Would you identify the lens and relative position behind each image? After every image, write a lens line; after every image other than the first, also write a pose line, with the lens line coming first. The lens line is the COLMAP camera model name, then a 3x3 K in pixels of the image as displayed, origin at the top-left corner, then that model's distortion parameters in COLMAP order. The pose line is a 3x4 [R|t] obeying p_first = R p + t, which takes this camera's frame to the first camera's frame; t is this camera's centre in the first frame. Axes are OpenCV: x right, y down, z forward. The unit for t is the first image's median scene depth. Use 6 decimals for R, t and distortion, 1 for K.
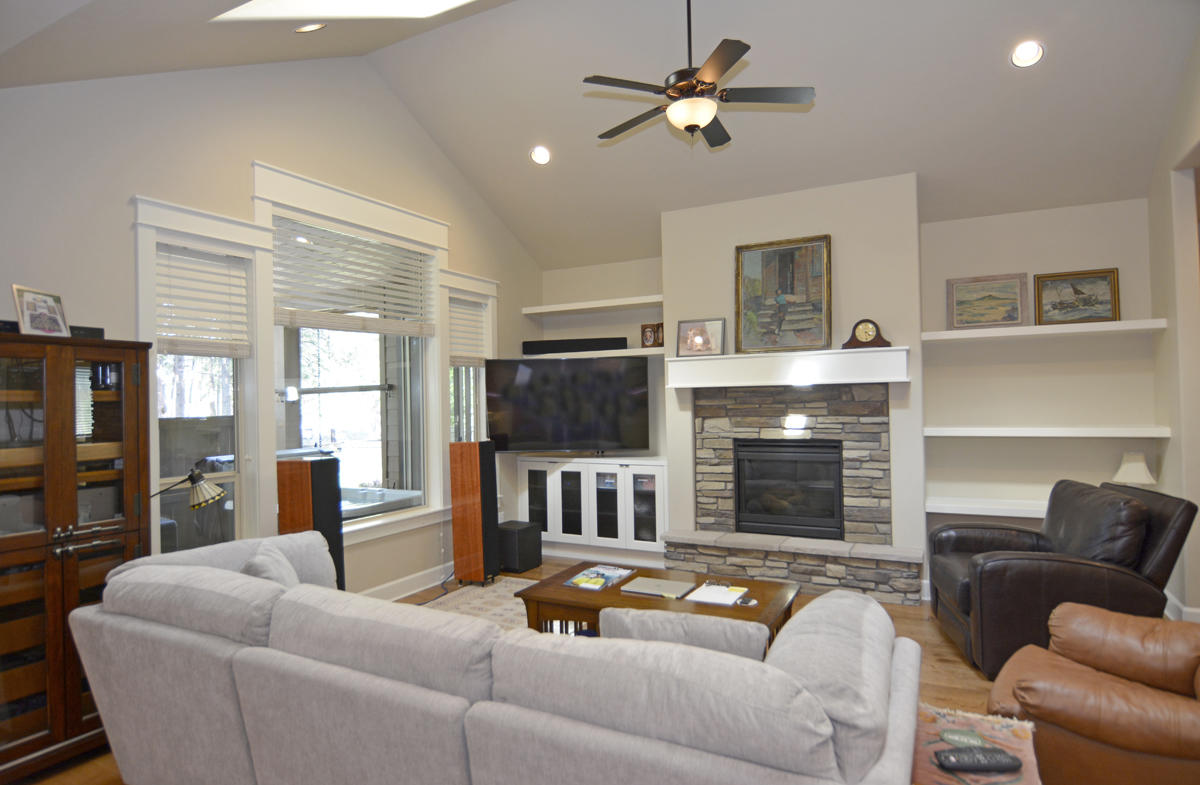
lens RADIAL K [[681.6, 0, 599.2], [0, 681.6, 398.8], [0, 0, 1]] dist [0.004253, 0.000700]
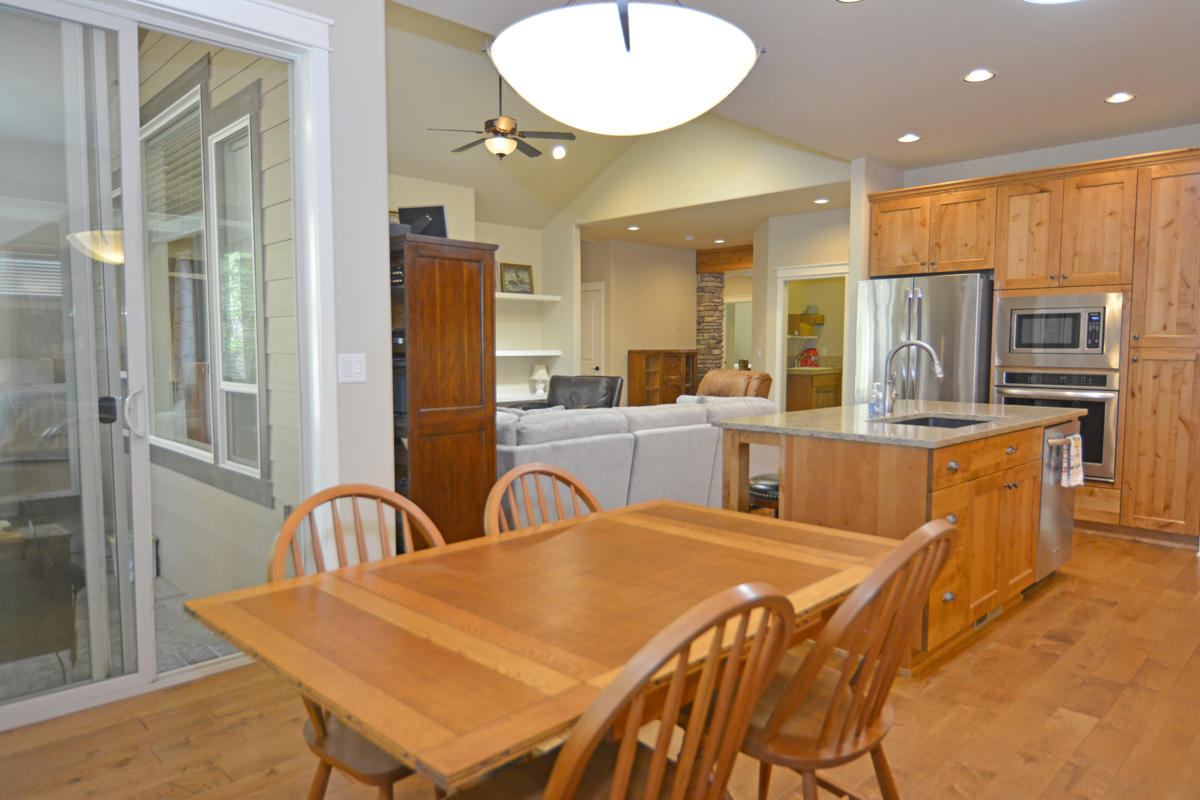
lens RADIAL K [[766.7, 0, 600.9], [0, 766.7, 399.2], [0, 0, 1]] dist [0.003732, 0.001048]
pose [[0.304815, -0.046857, 0.951258, -1.085254], [-0.009814, 0.998581, 0.052333, 0.055465], [-0.952361, -0.025288, 0.303923, 0.157436]]
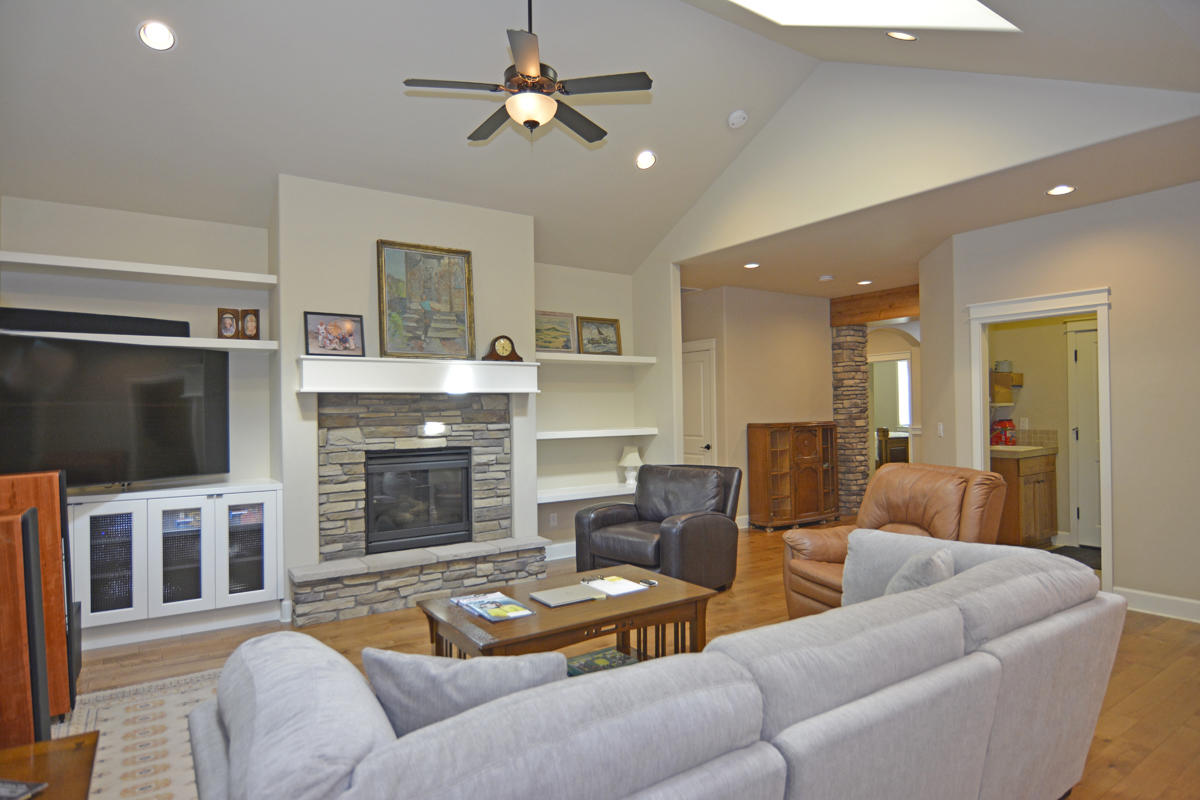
lens RADIAL K [[675.0, 0, 600.0], [0, 675.0, 403.4], [0, 0, 1]] dist [-0.002792, -0.001260]
pose [[0.467098, 0.020126, 0.883977, -0.477856], [0.002915, 0.999700, -0.024300, 0.019751], [-0.884201, 0.013927, 0.466899, 0.333620]]
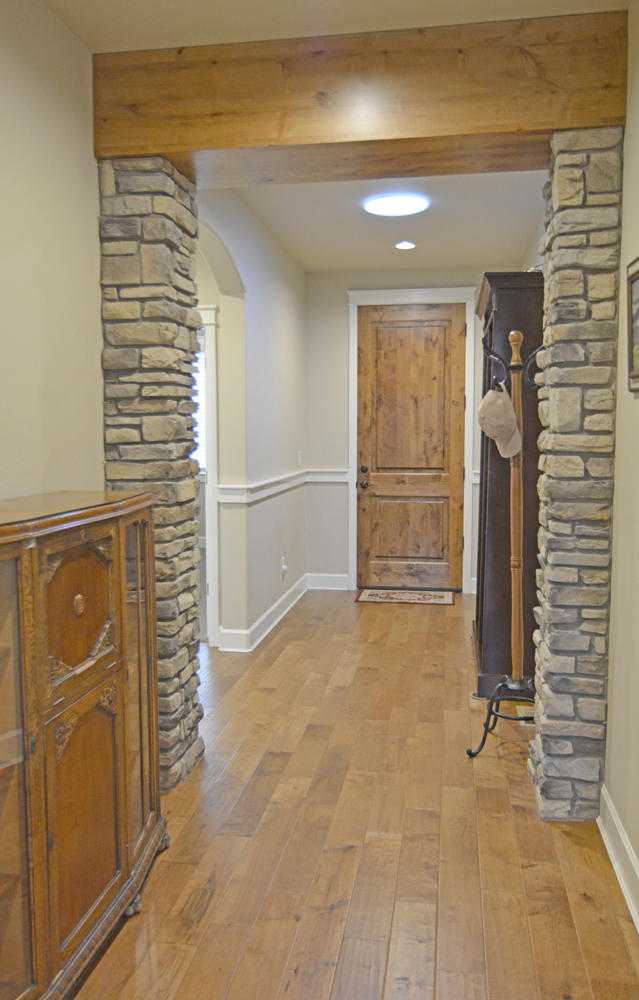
lens RADIAL K [[836.0, 0, 318.1], [0, 836.0, 499.5], [0, 0, 1]] dist [0.005877, 0.004114]
pose [[-0.318170, -0.057123, 0.946311, 0.666749], [0.003581, 0.998104, 0.061453, -0.003051], [-0.948027, 0.022941, -0.317362, 0.658398]]
